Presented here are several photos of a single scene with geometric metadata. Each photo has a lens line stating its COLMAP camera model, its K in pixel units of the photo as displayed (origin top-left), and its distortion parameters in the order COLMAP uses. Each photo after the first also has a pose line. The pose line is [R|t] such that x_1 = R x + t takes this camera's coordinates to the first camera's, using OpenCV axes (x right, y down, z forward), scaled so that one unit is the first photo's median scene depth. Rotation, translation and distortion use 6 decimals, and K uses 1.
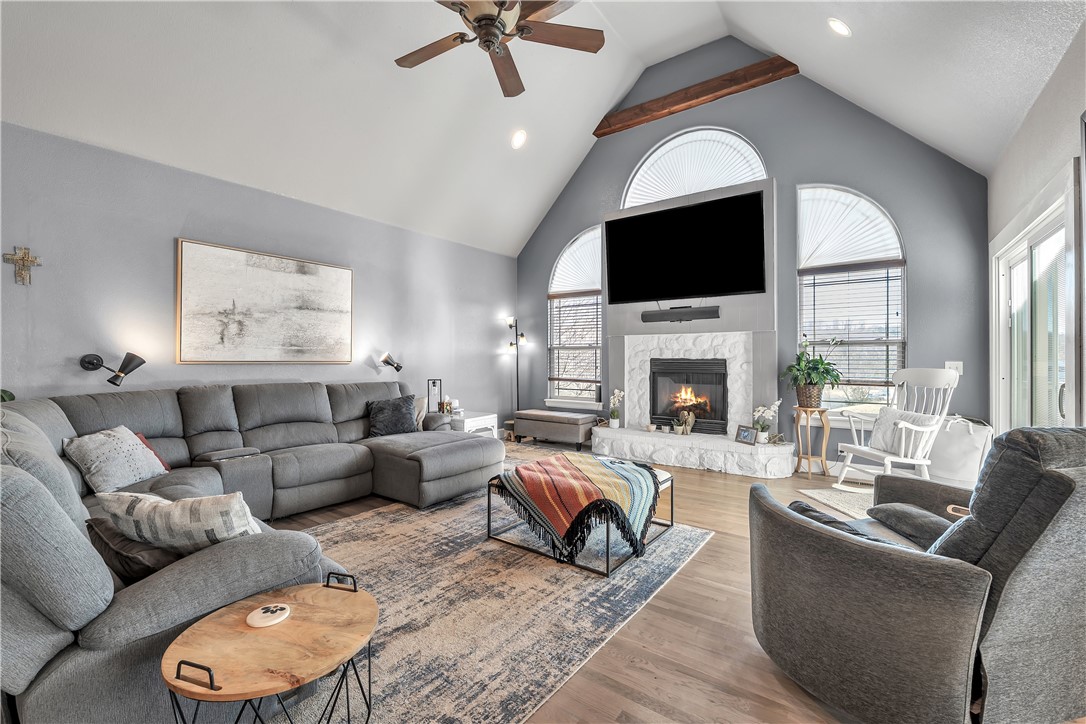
lens RADIAL K [[457.9, 0, 541.7], [0, 457.9, 360.7], [0, 0, 1]] dist [0.000915, 0.000195]
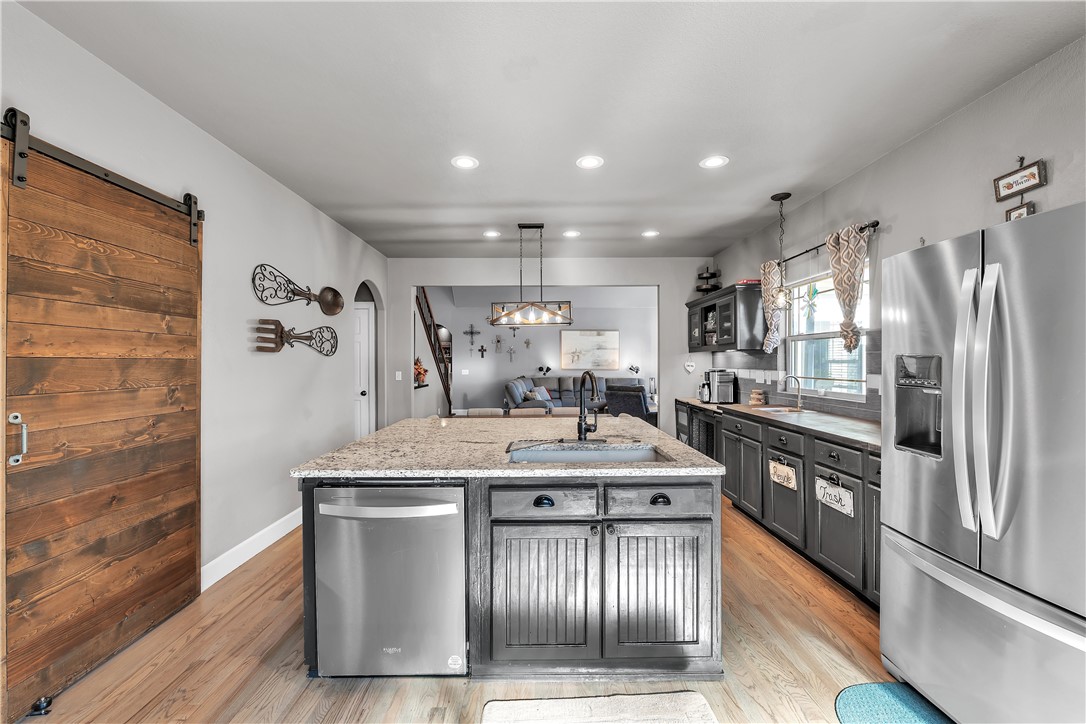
lens RADIAL K [[457.9, 0, 542.9], [0, 457.9, 362.7], [0, 0, 1]] dist [0.000915, 0.000195]
pose [[0.601336, 0.002519, -0.798992, 1.757417], [-0.003918, 0.999992, 0.000204, -0.043298], [0.798986, 0.003008, 0.601342, -1.063418]]
